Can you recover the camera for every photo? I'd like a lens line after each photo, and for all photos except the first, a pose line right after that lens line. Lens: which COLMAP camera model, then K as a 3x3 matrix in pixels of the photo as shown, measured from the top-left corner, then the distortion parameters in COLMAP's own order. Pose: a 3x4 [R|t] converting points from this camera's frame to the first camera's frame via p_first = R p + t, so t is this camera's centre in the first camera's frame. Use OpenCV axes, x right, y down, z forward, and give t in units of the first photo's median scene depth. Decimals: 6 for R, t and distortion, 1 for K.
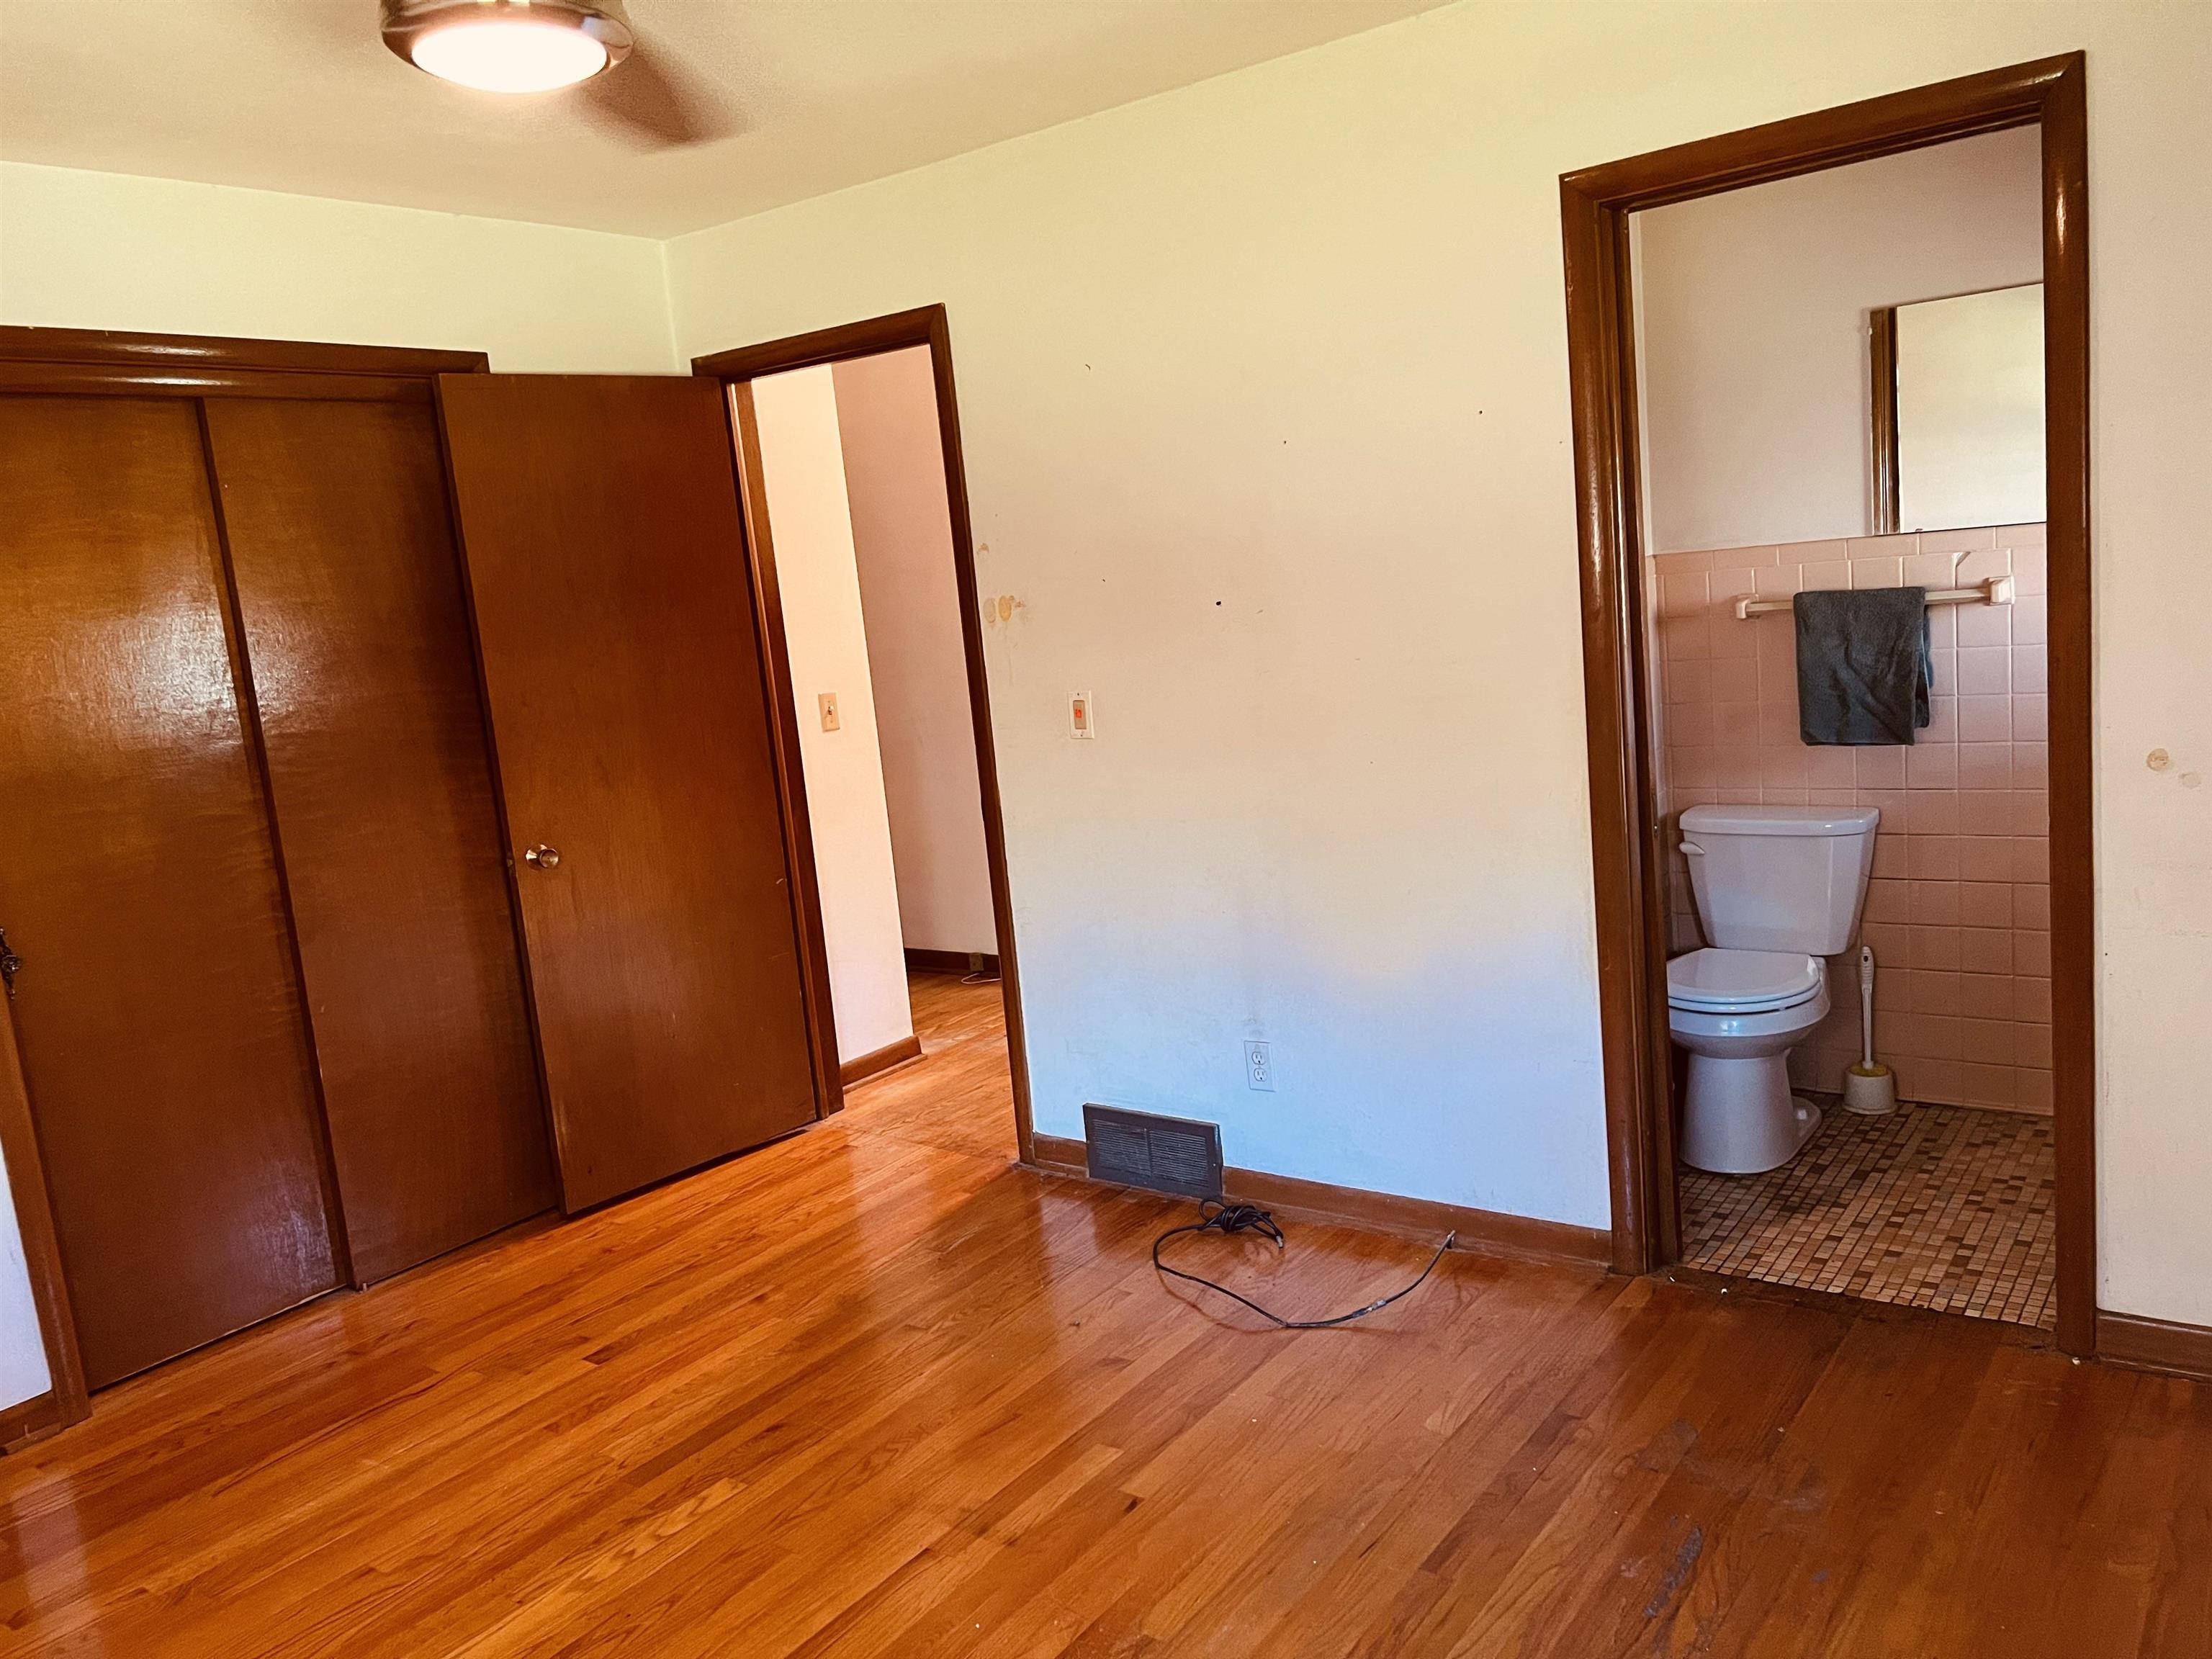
lens RADIAL K [[1655.1, 0, 1103.7], [0, 1655.1, 831.9], [0, 0, 1]] dist [0.042057, -0.020350]
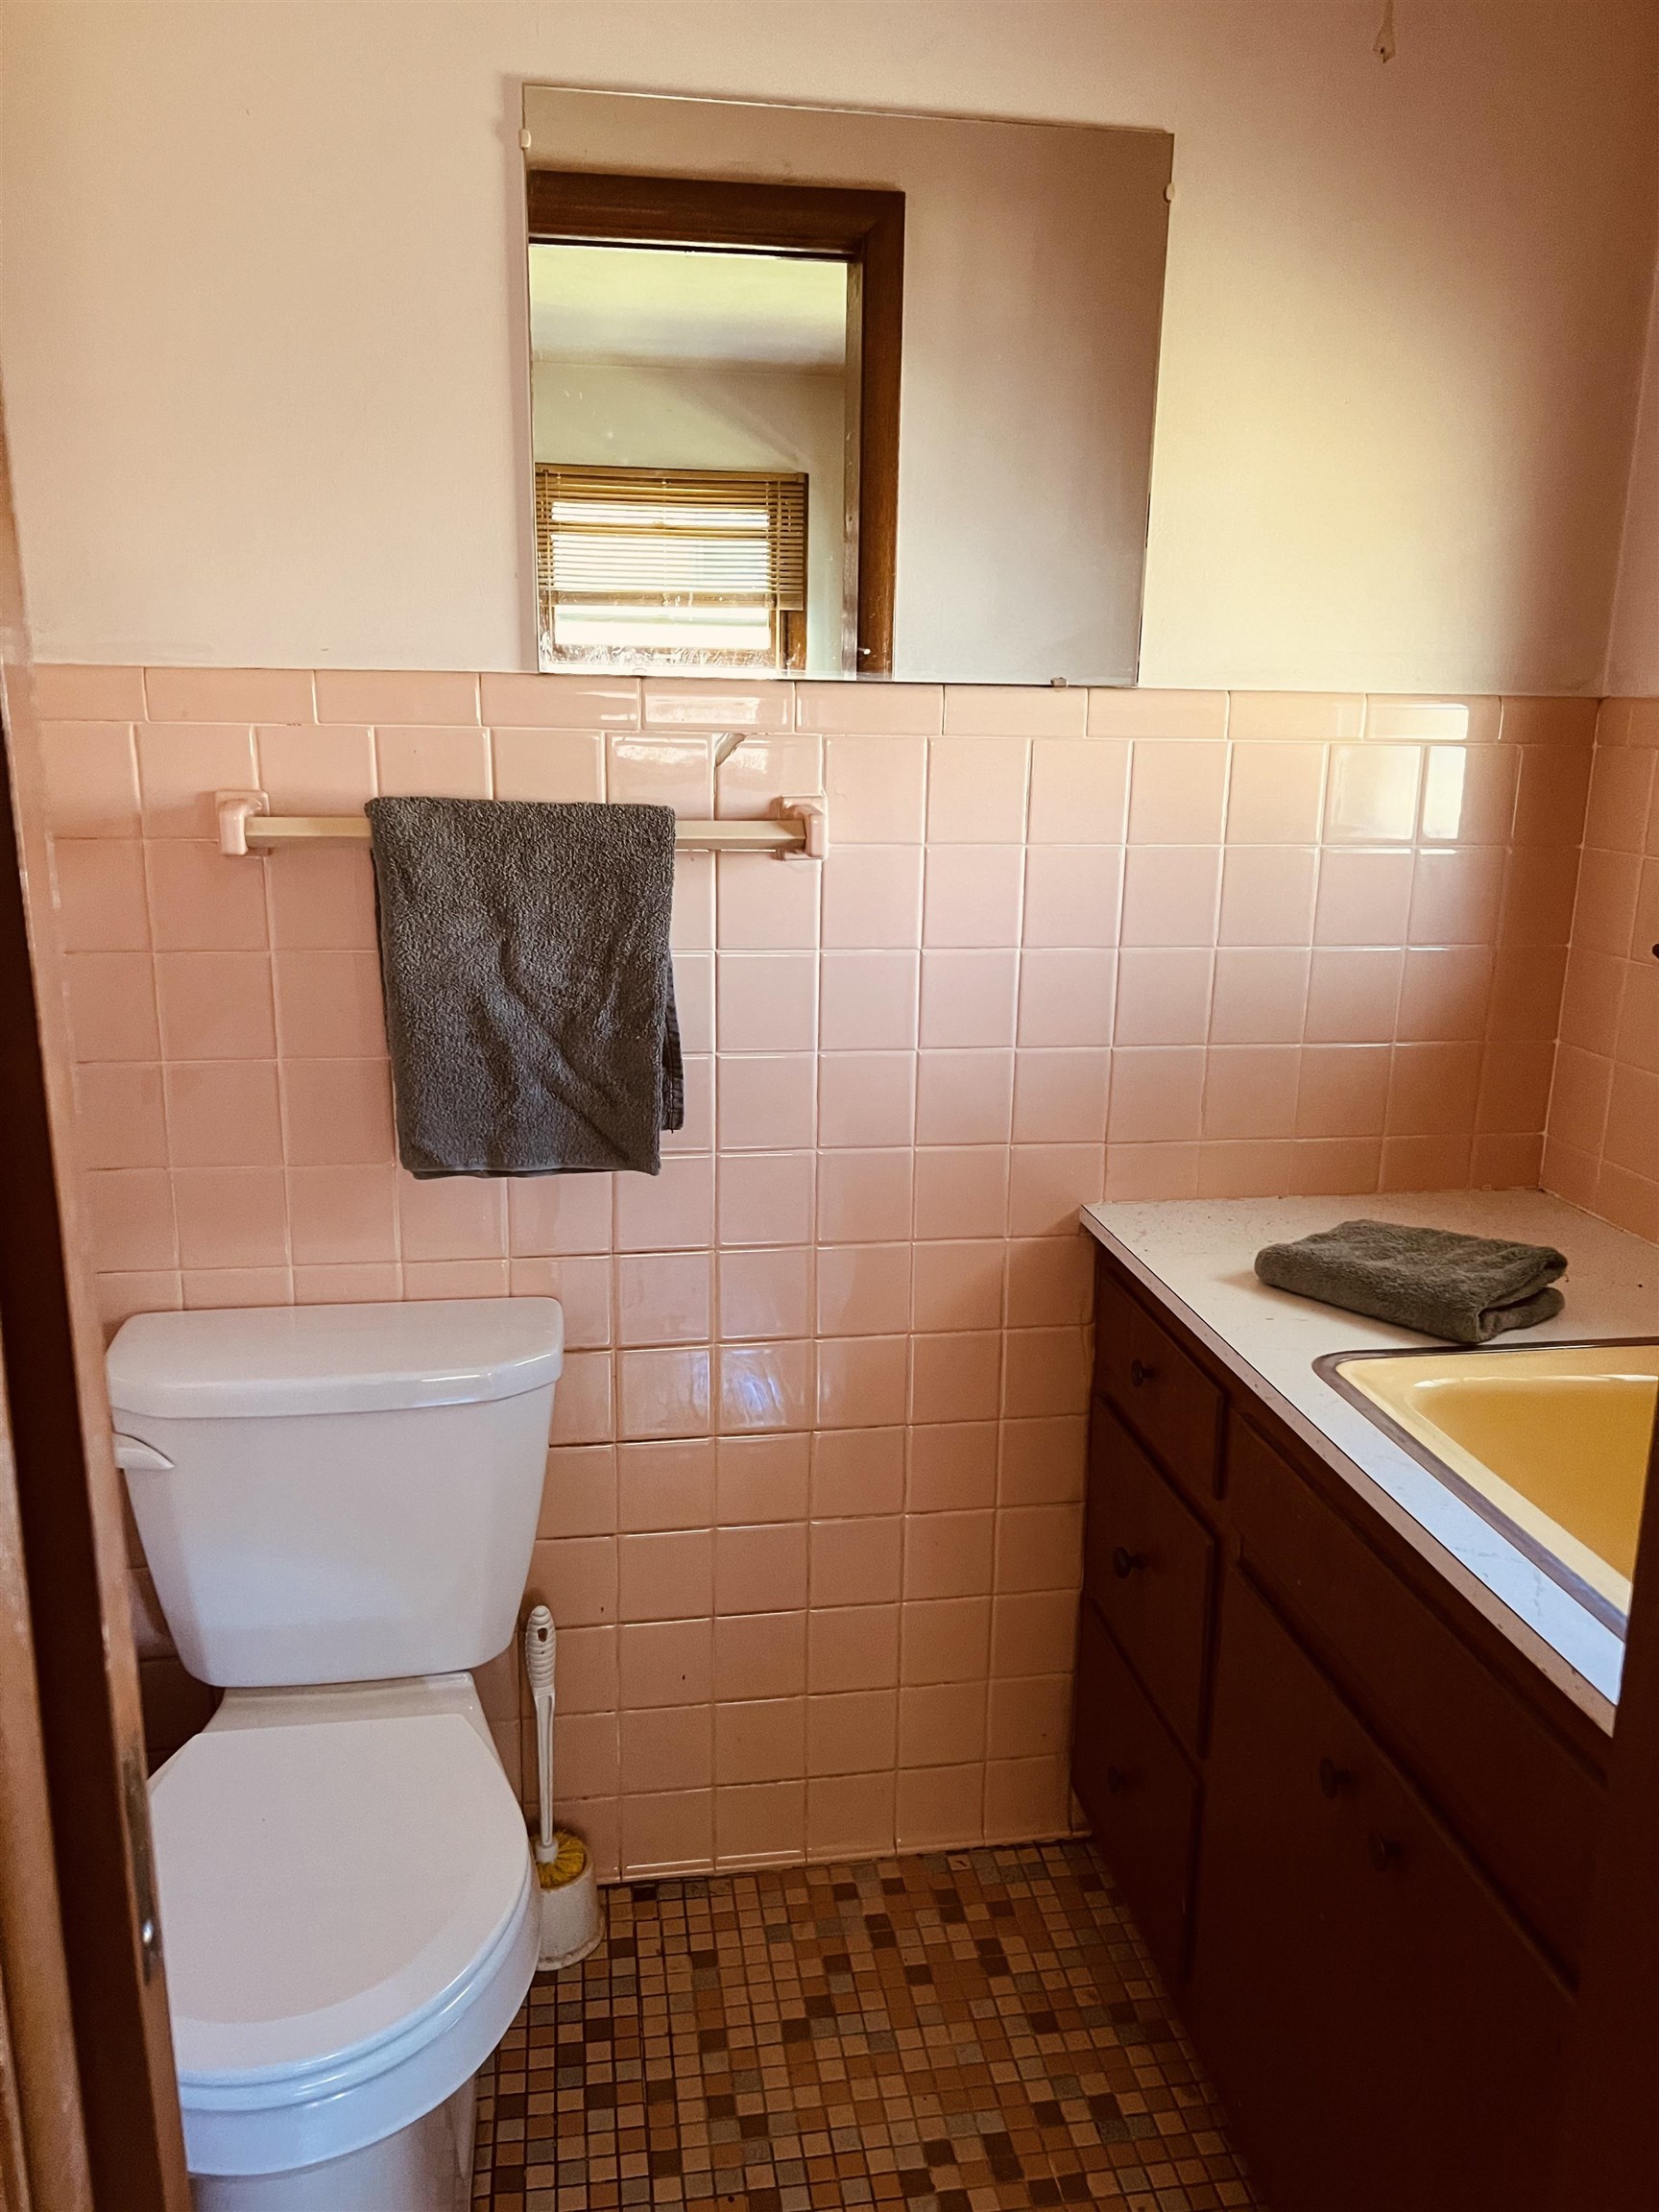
lens RADIAL K [[1655.1, 0, 830.7], [0, 1655.1, 1114.4], [0, 0, 1]] dist [0.042057, -0.020350]
pose [[0.689768, -0.066000, 0.721016, 0.203082], [0.033955, 0.997690, 0.058843, -0.089357], [-0.723234, -0.016106, 0.690415, 0.657343]]
